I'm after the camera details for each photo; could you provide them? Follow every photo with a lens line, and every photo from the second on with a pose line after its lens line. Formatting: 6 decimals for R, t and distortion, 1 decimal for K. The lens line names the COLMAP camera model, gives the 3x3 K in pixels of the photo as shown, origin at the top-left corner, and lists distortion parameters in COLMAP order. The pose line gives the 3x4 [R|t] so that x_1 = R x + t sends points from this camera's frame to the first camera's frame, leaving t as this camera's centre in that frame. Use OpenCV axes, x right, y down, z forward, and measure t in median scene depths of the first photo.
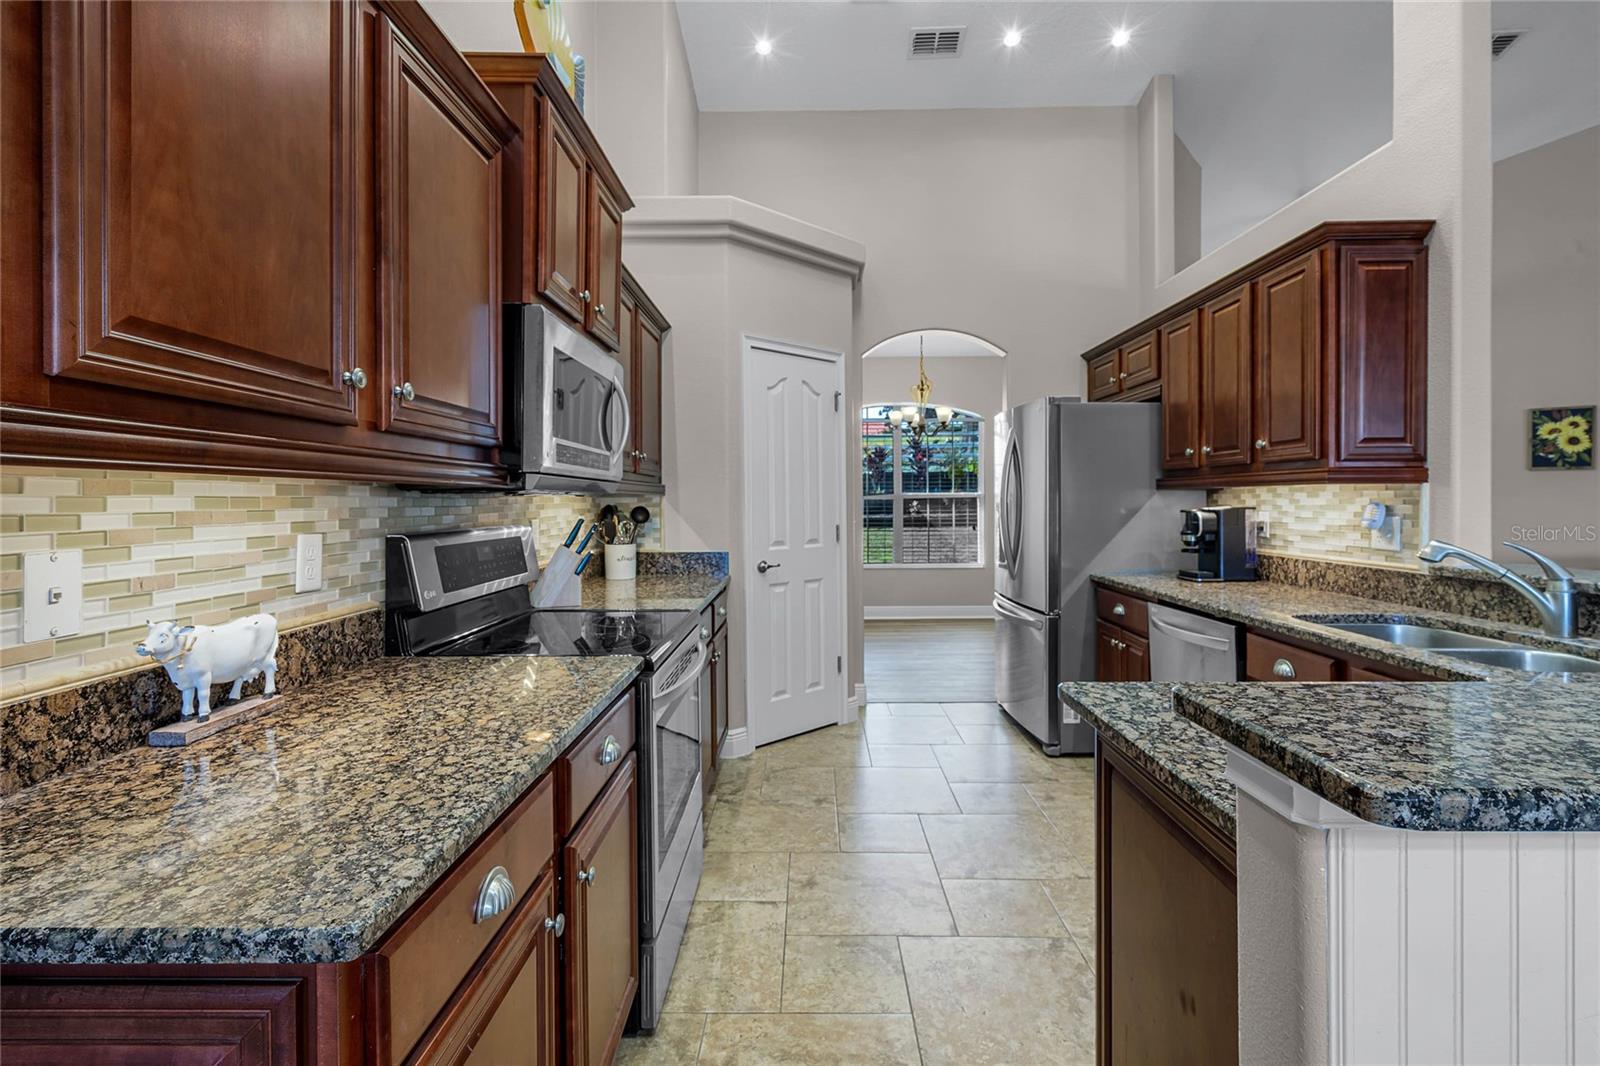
lens RADIAL K [[727.5, 0, 794.2], [0, 727.5, 523.6], [0, 0, 1]] dist [-0.000356, -0.000026]
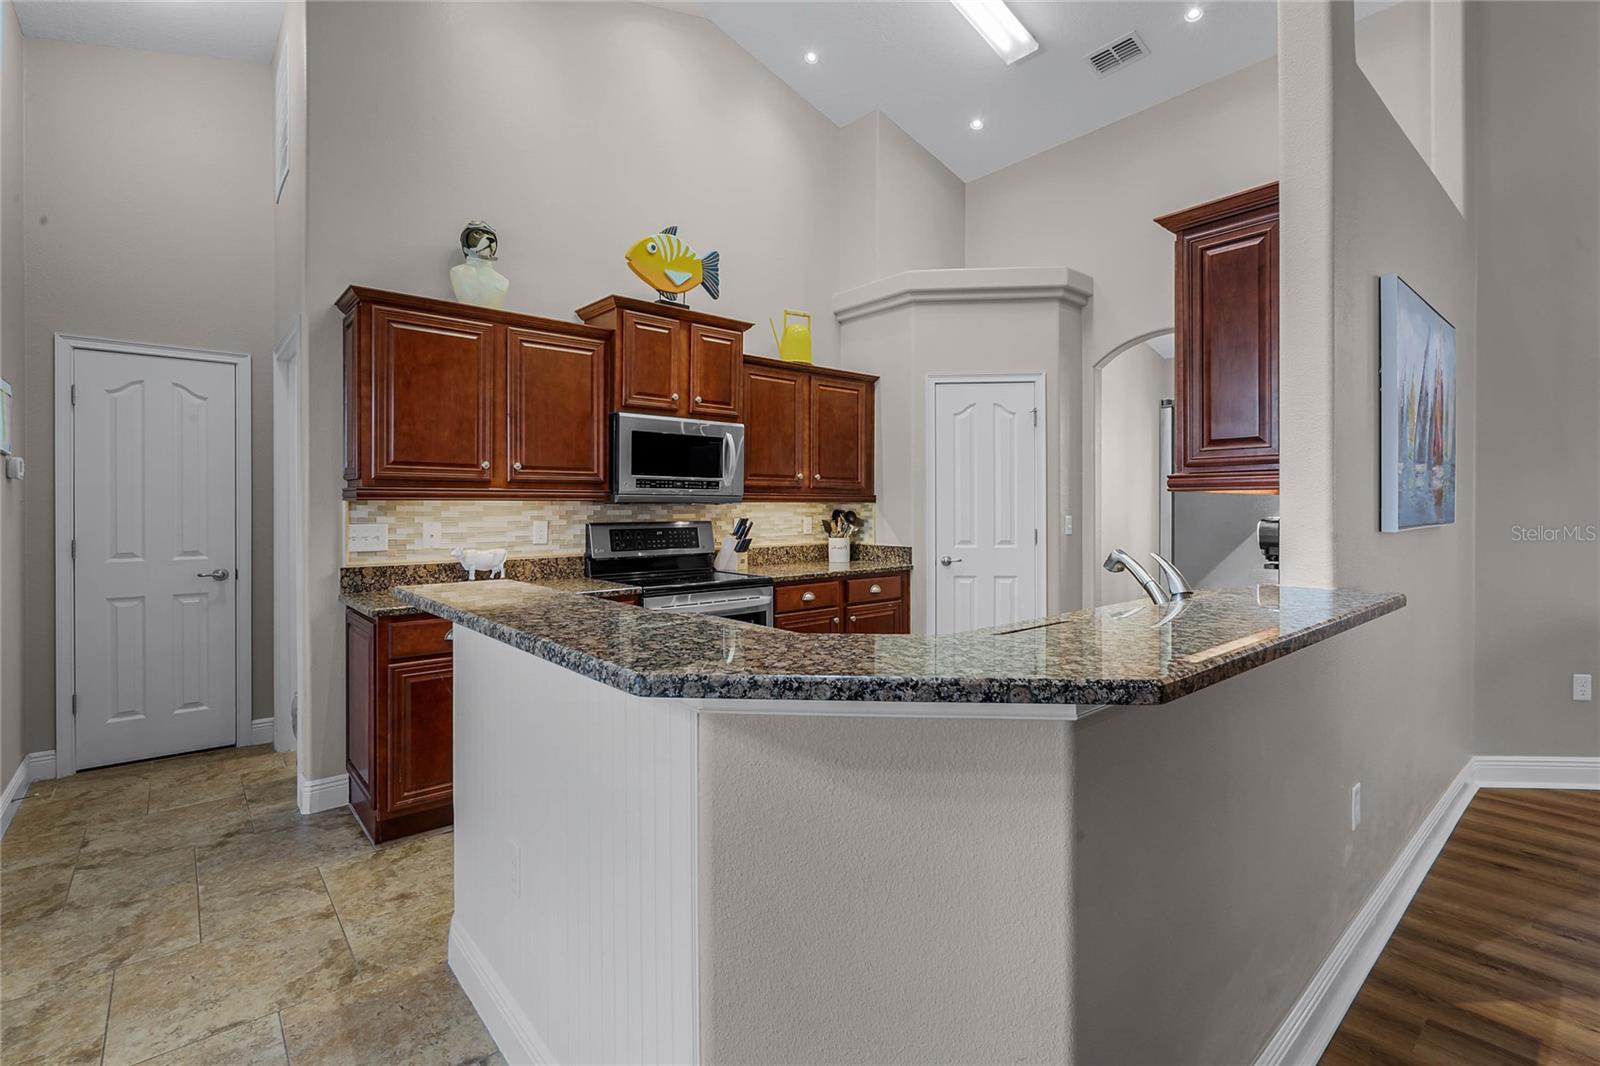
lens RADIAL K [[727.5, 0, 812.9], [0, 727.5, 529.0], [0, 0, 1]] dist [-0.000356, -0.000026]
pose [[0.665258, 0.025252, -0.746186, 1.580449], [-0.023310, 0.999643, 0.013048, -0.010646], [0.746249, 0.008713, 0.665610, 0.038528]]
